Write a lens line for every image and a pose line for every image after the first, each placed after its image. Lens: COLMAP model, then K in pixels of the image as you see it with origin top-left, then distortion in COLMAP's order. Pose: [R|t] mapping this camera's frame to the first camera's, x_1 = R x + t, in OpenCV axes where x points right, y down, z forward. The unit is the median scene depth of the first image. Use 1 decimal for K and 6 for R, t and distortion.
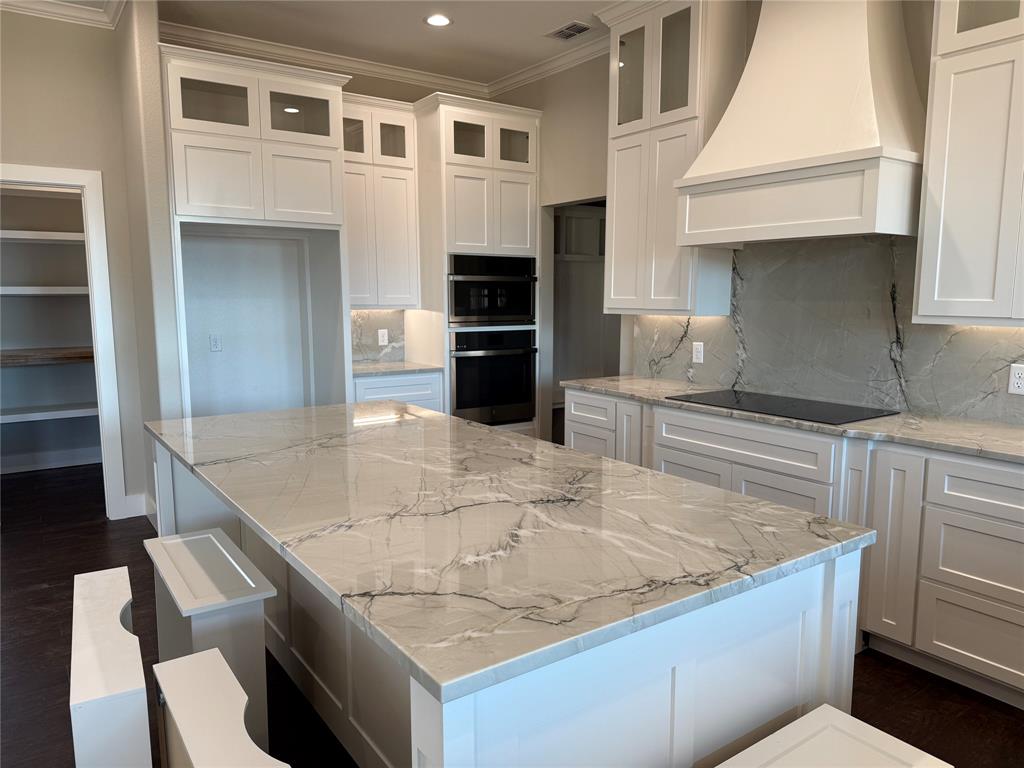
lens RADIAL K [[713.6, 0, 510.9], [0, 713.6, 386.4], [0, 0, 1]] dist [0.033562, -0.021568]
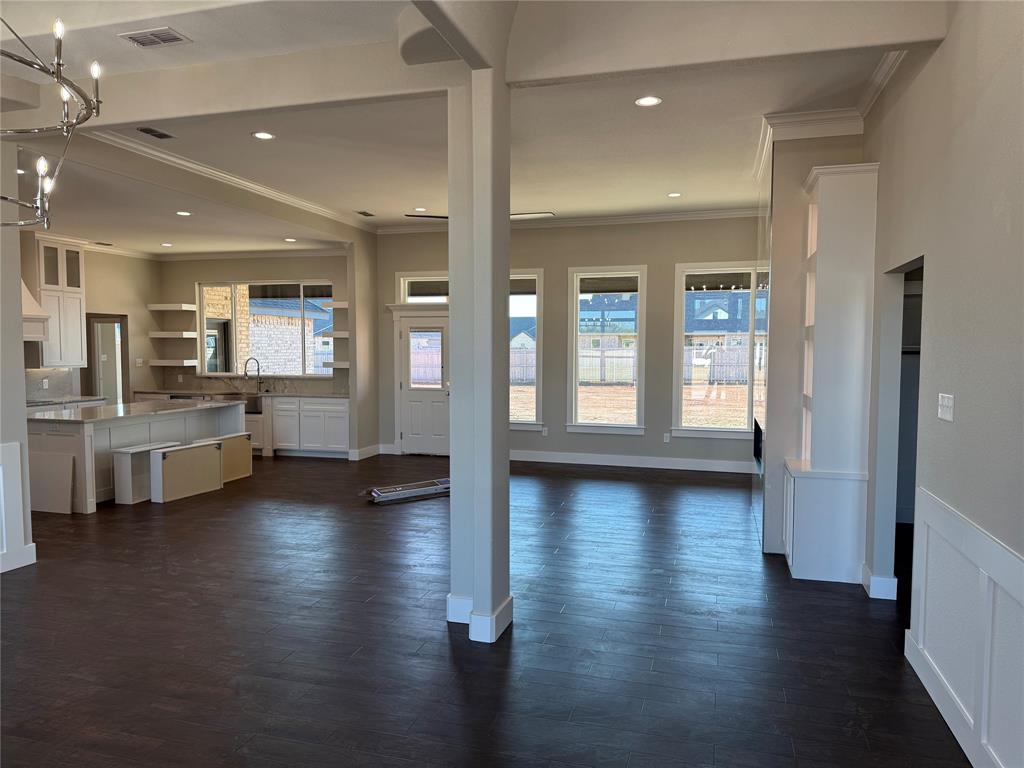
lens RADIAL K [[713.6, 0, 513.4], [0, 713.6, 387.6], [0, 0, 1]] dist [0.033562, -0.021568]
pose [[-0.628290, -0.049367, 0.776411, -5.702075], [0.095336, 0.985577, 0.139814, -0.440858], [-0.772116, 0.161864, -0.614522, 2.392559]]
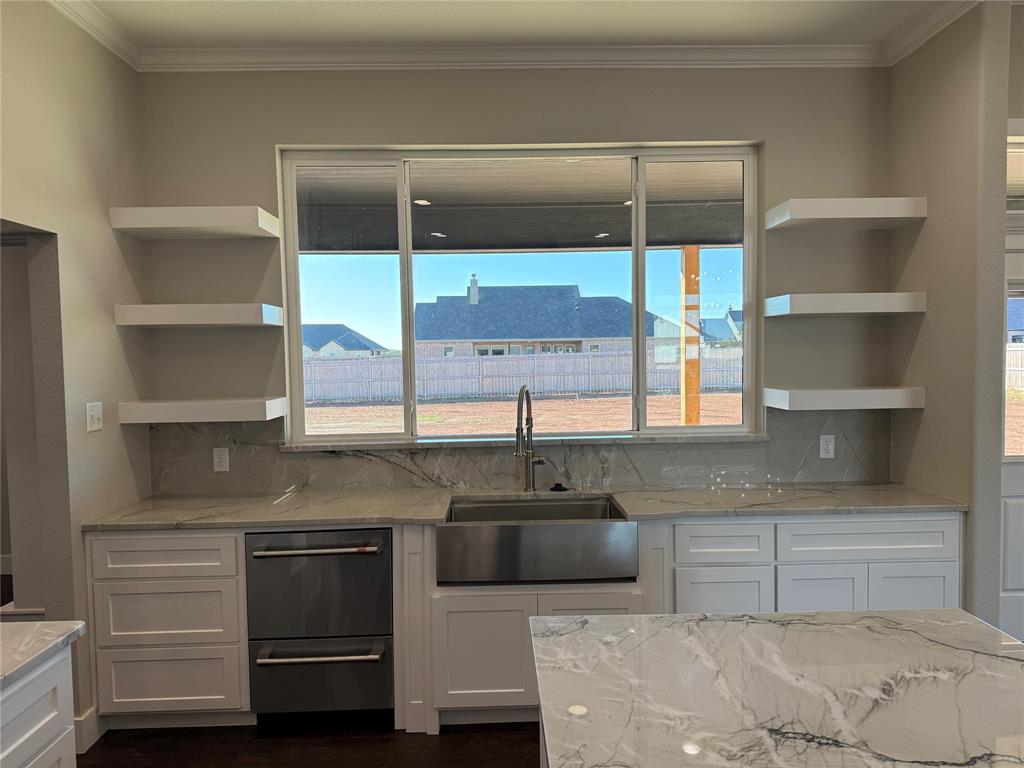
lens RADIAL K [[713.6, 0, 517.3], [0, 713.6, 385.0], [0, 0, 1]] dist [0.033562, -0.021568]
pose [[-0.834701, -0.013203, 0.550545, -0.095453], [0.083782, 0.985031, 0.150648, -0.325824], [-0.544293, 0.171871, -0.821100, 1.815211]]
